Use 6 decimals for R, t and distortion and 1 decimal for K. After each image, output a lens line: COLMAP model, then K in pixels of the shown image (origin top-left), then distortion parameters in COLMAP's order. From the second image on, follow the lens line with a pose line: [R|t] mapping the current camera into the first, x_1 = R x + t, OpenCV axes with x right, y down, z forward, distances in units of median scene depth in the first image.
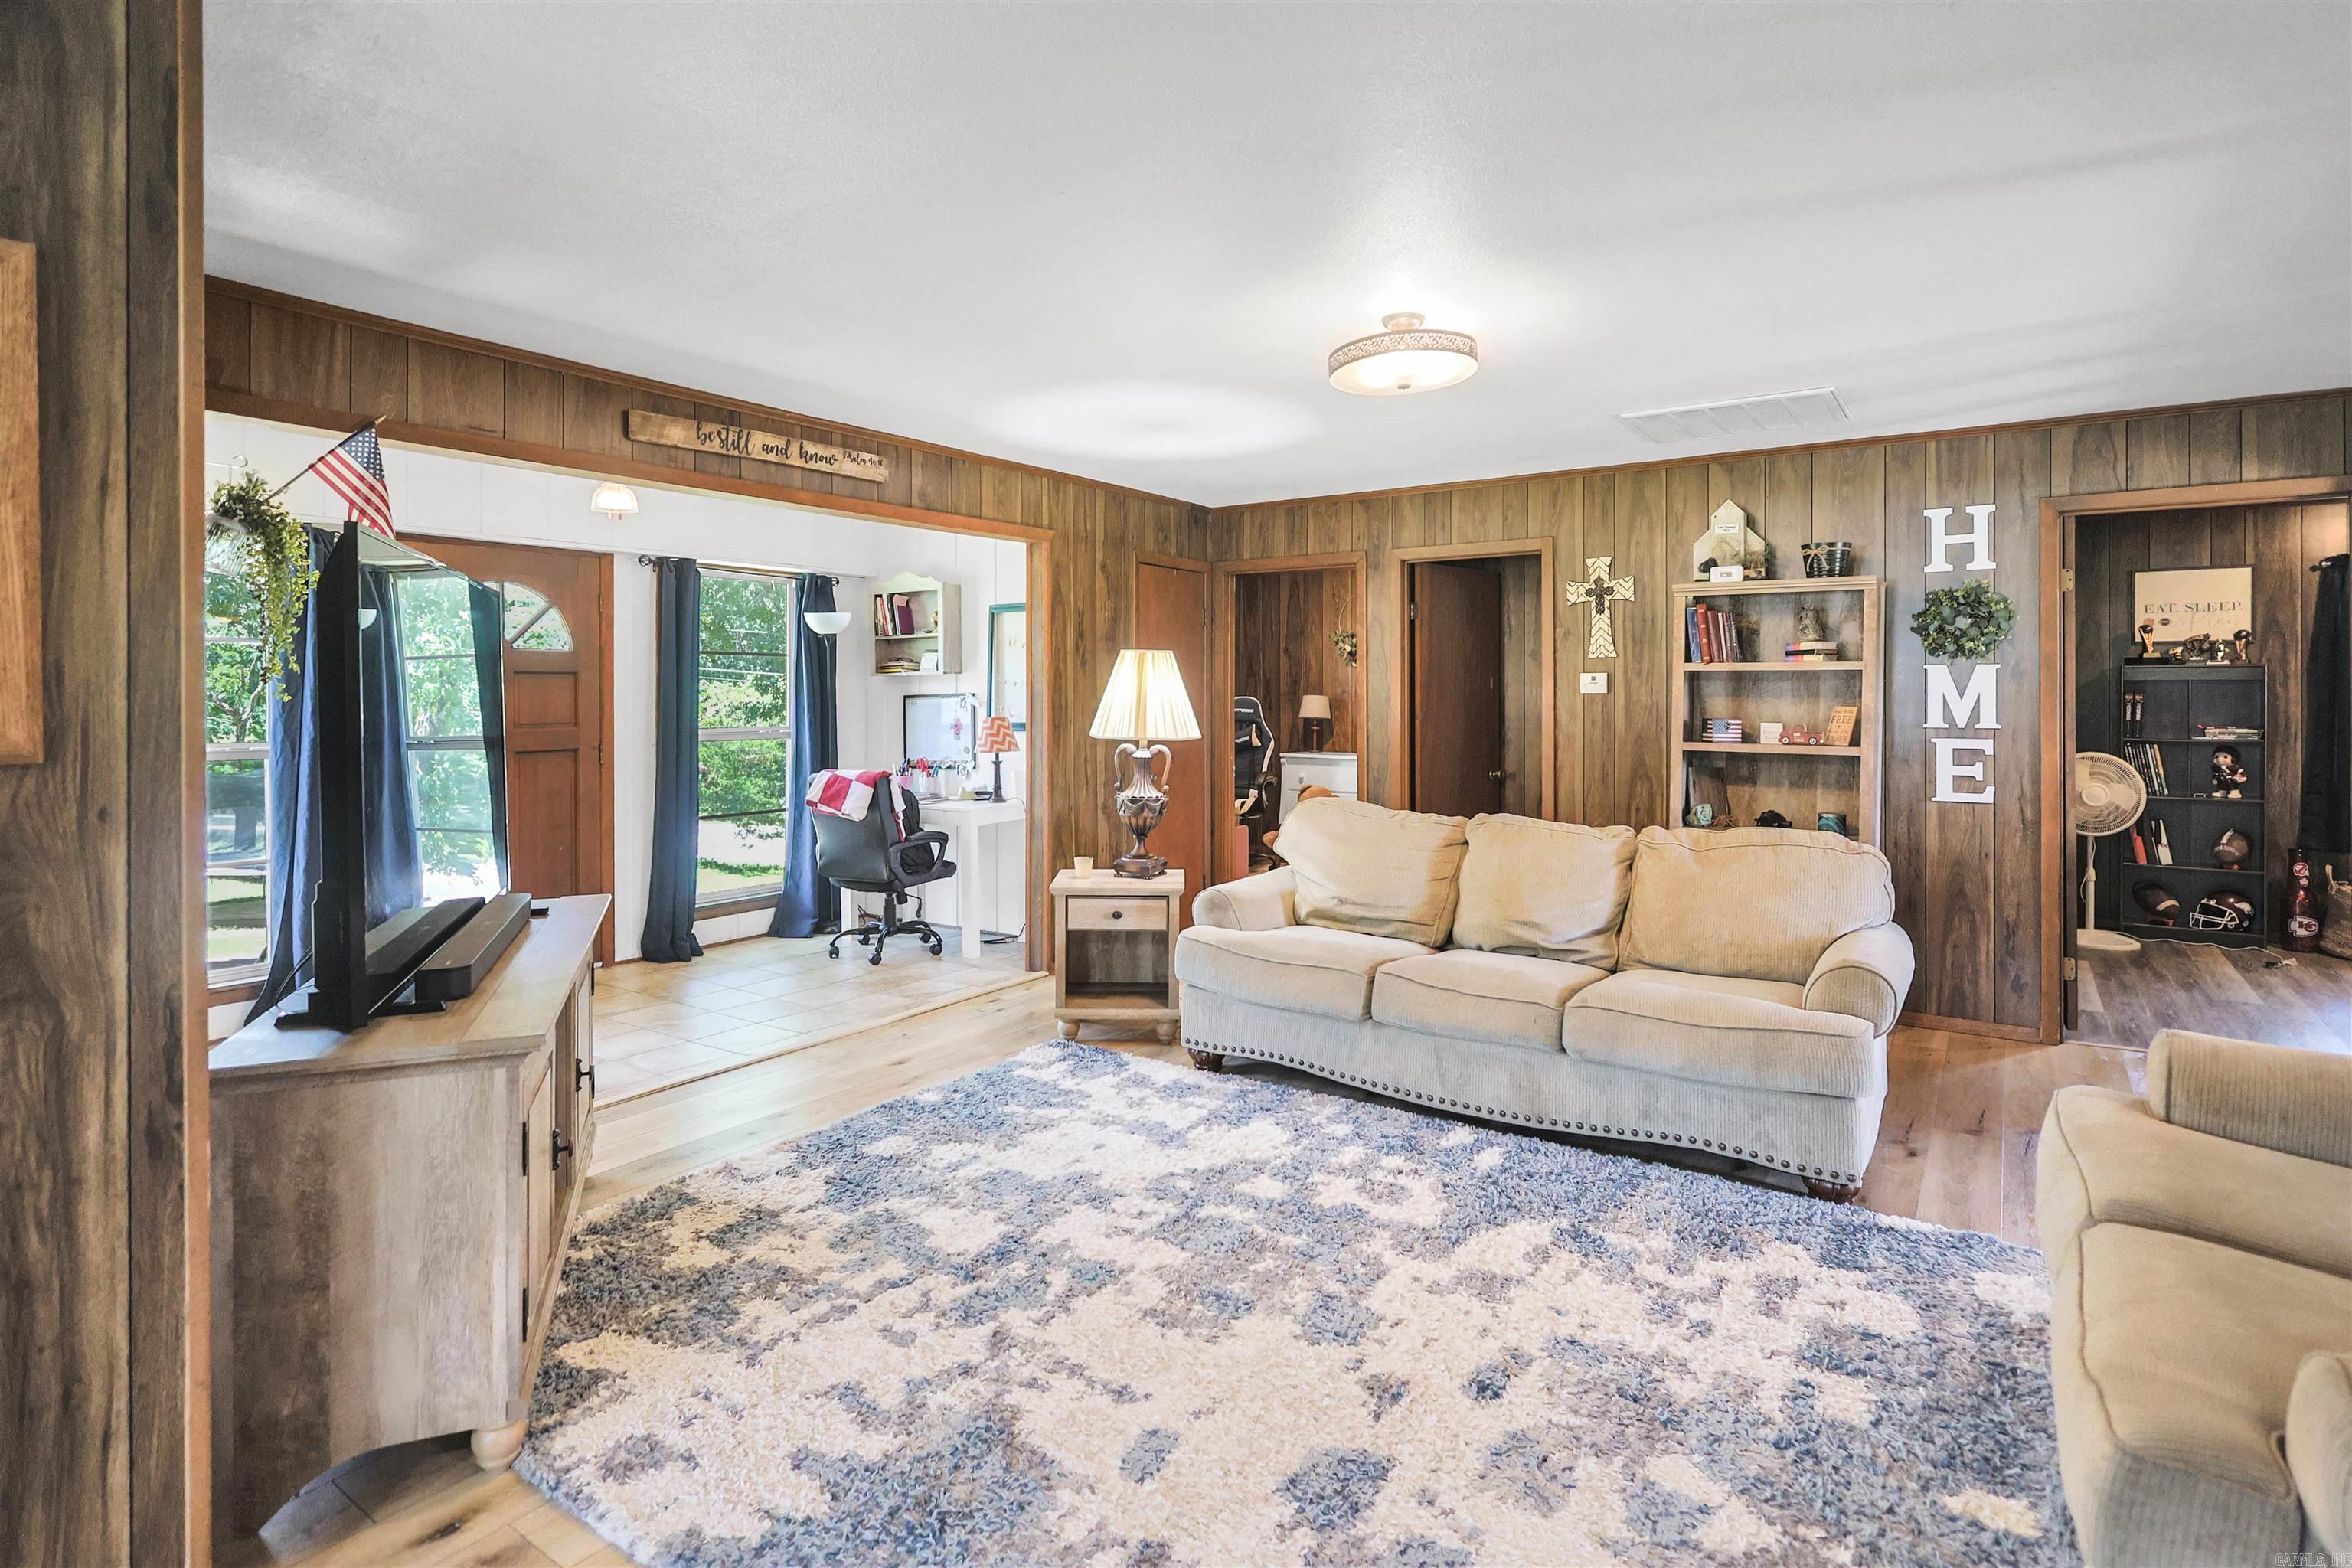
lens RADIAL K [[1180.0, 0, 1179.7], [0, 1180.0, 691.2], [0, 0, 1]] dist [-0.000747, 0.000404]
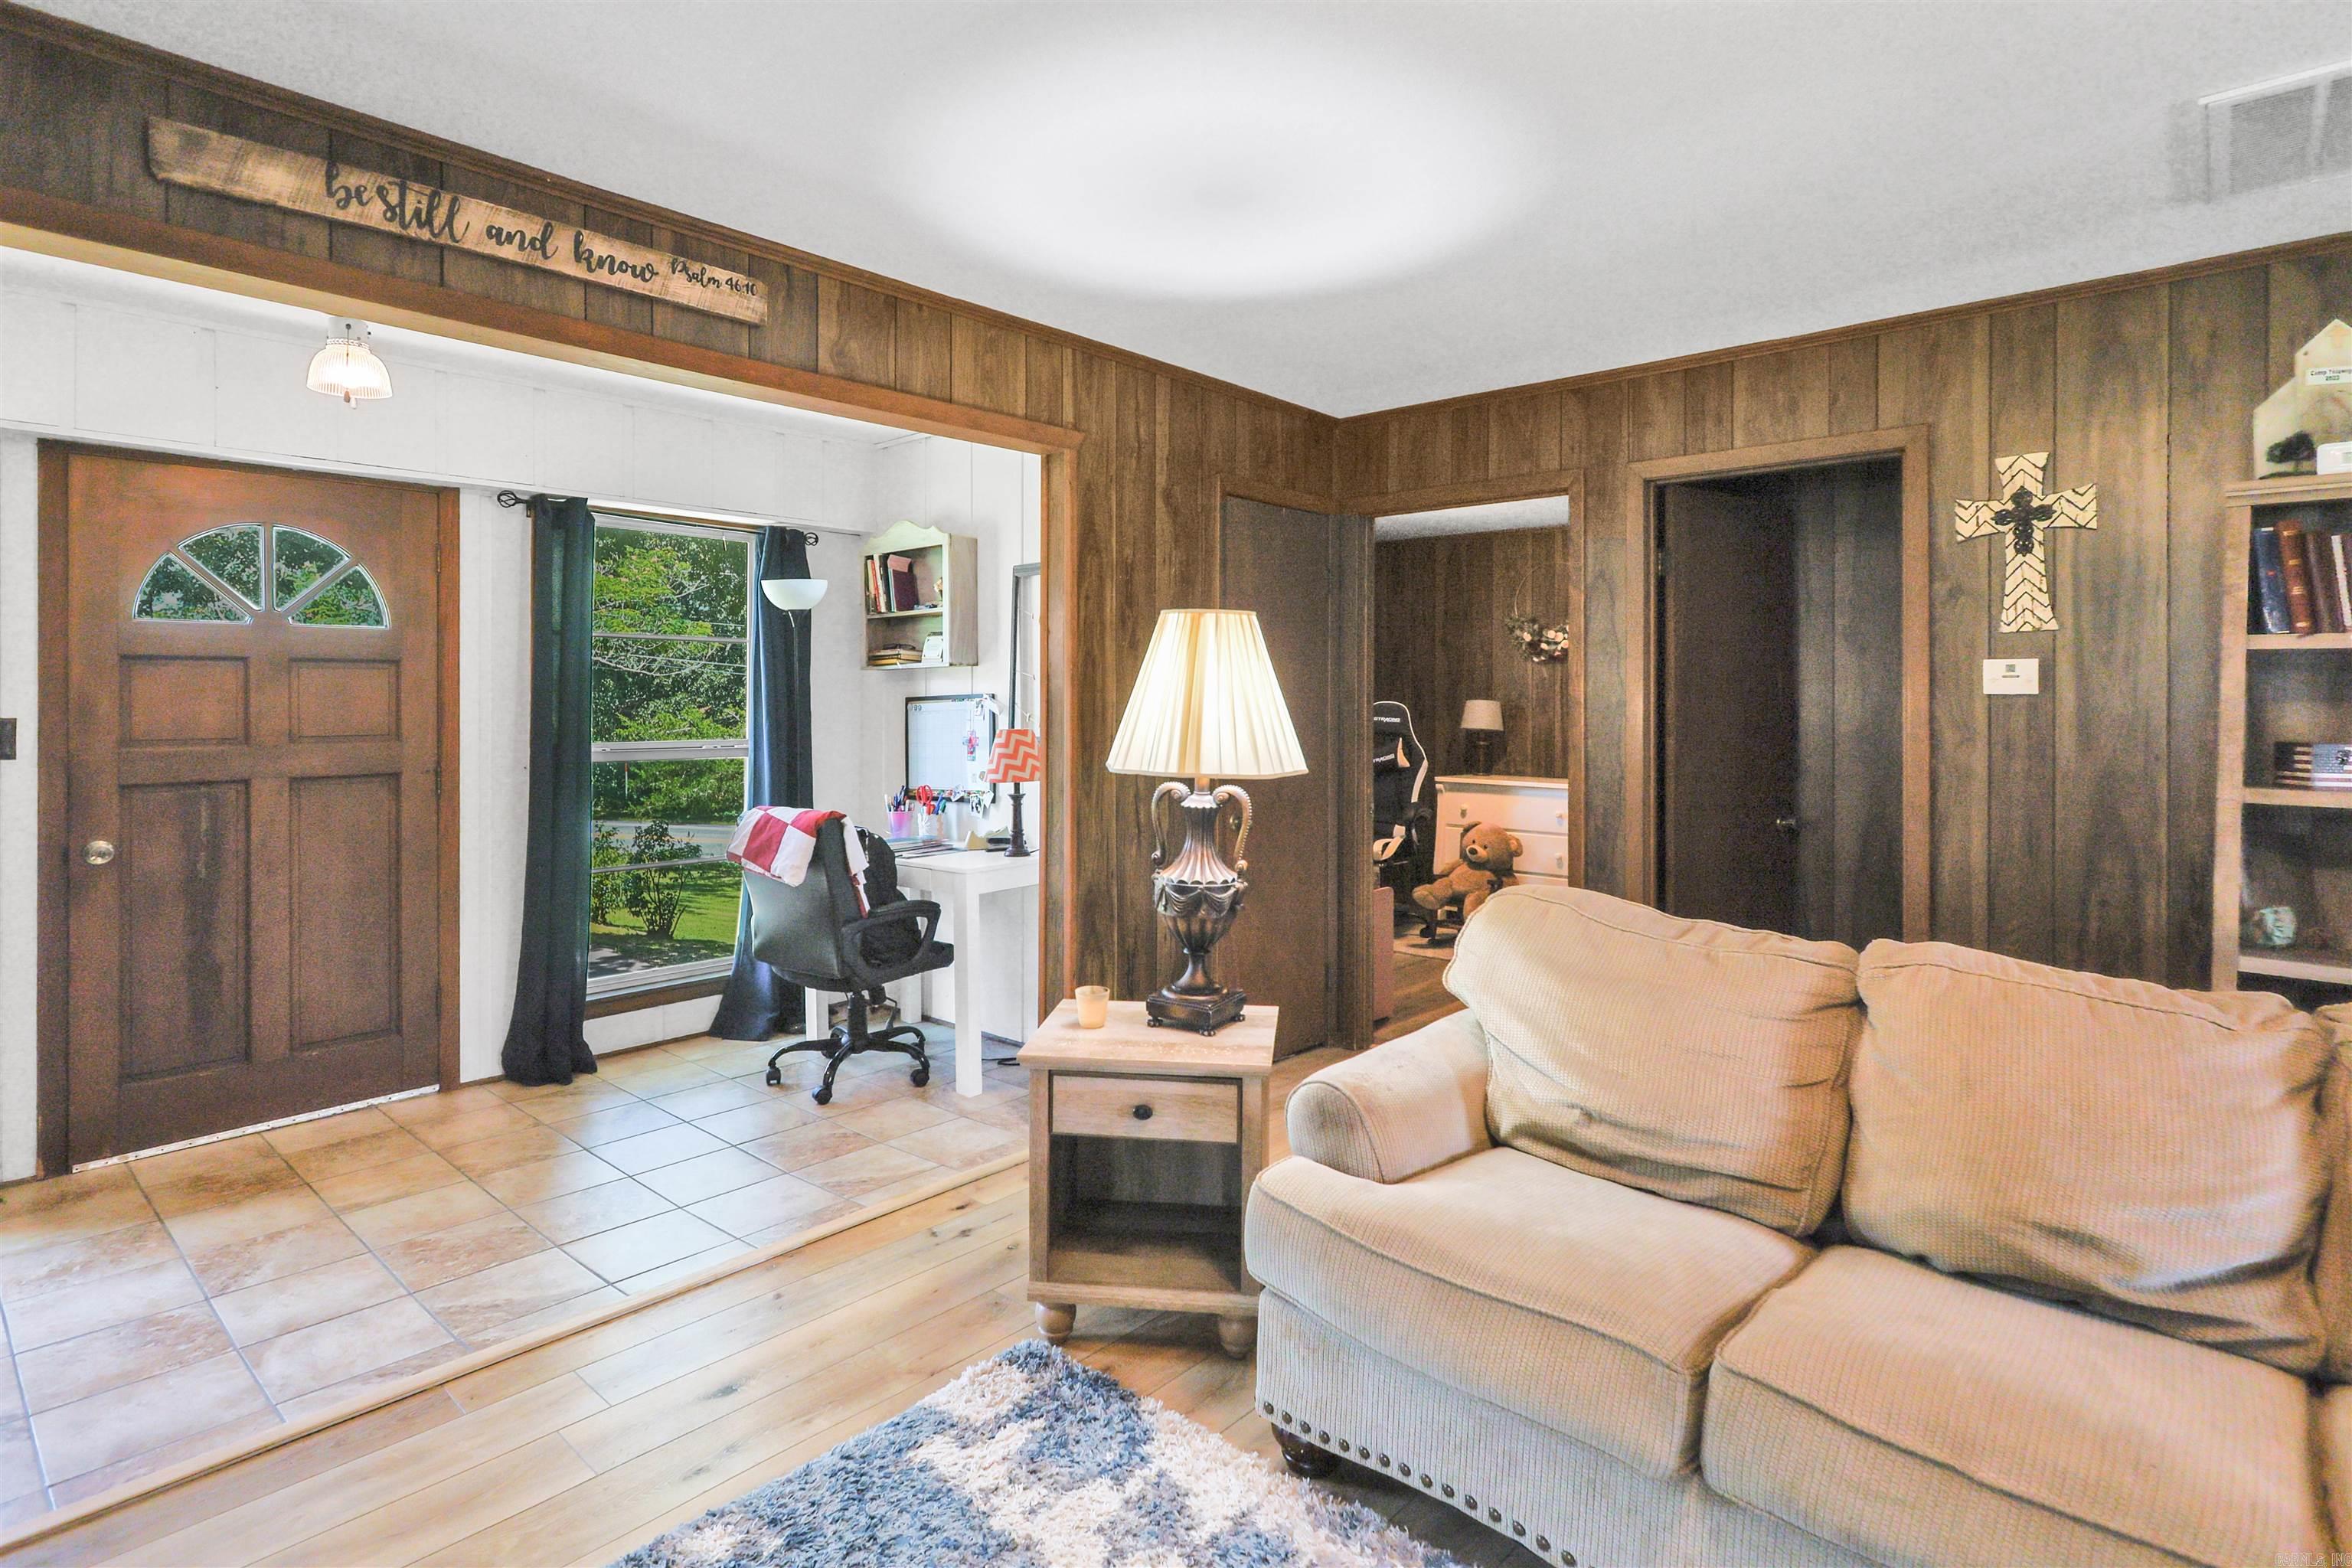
lens RADIAL K [[1182.3, 0, 1192.3], [0, 1182.3, 698.1], [0, 0, 1]] dist [-0.000001, 0.000957]
pose [[0.994194, 0.002687, -0.107565, 0.023636], [-0.002690, 0.999996, 0.000114, 0.005476], [0.107565, 0.000176, 0.994198, 0.456782]]
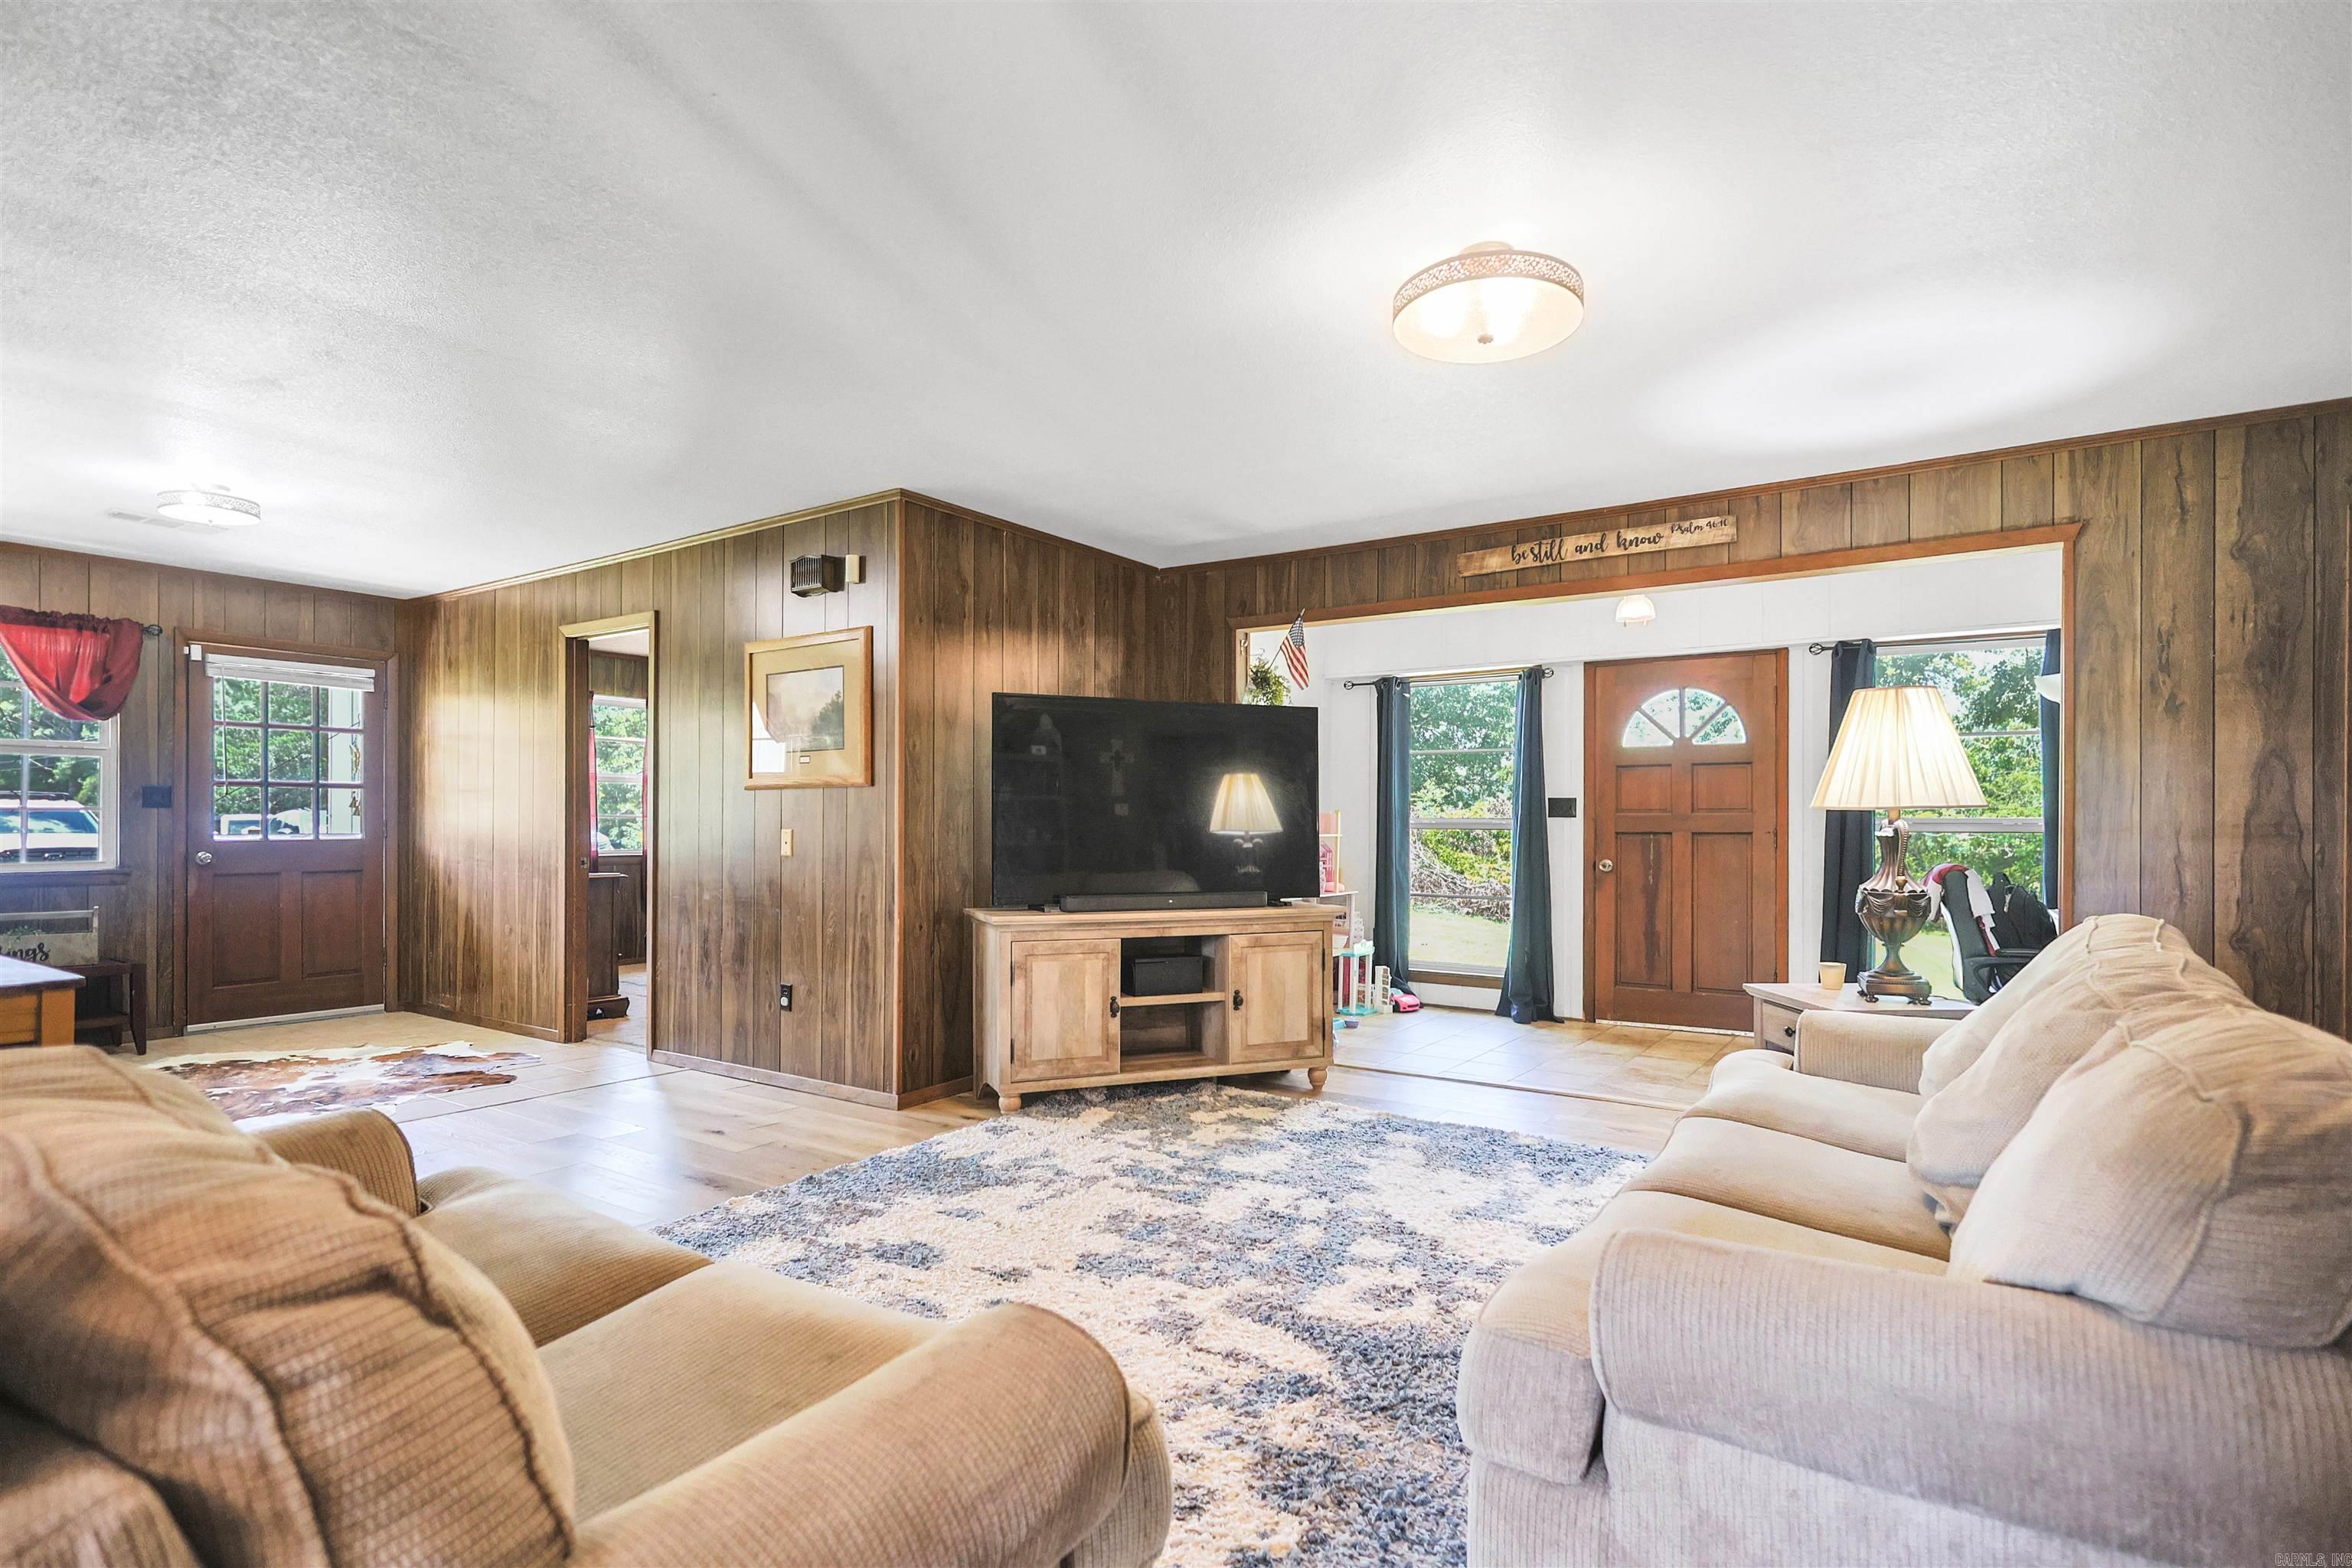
lens RADIAL K [[1164.2, 0, 1164.3], [0, 1164.2, 821.7], [0, 0, 1]] dist [-0.001033, 0.001023]
pose [[0.014622, 0.003432, -0.999887, 0.686563], [-0.001091, 0.999994, 0.003417, 0.044667], [0.999893, 0.001041, 0.014625, 0.545593]]
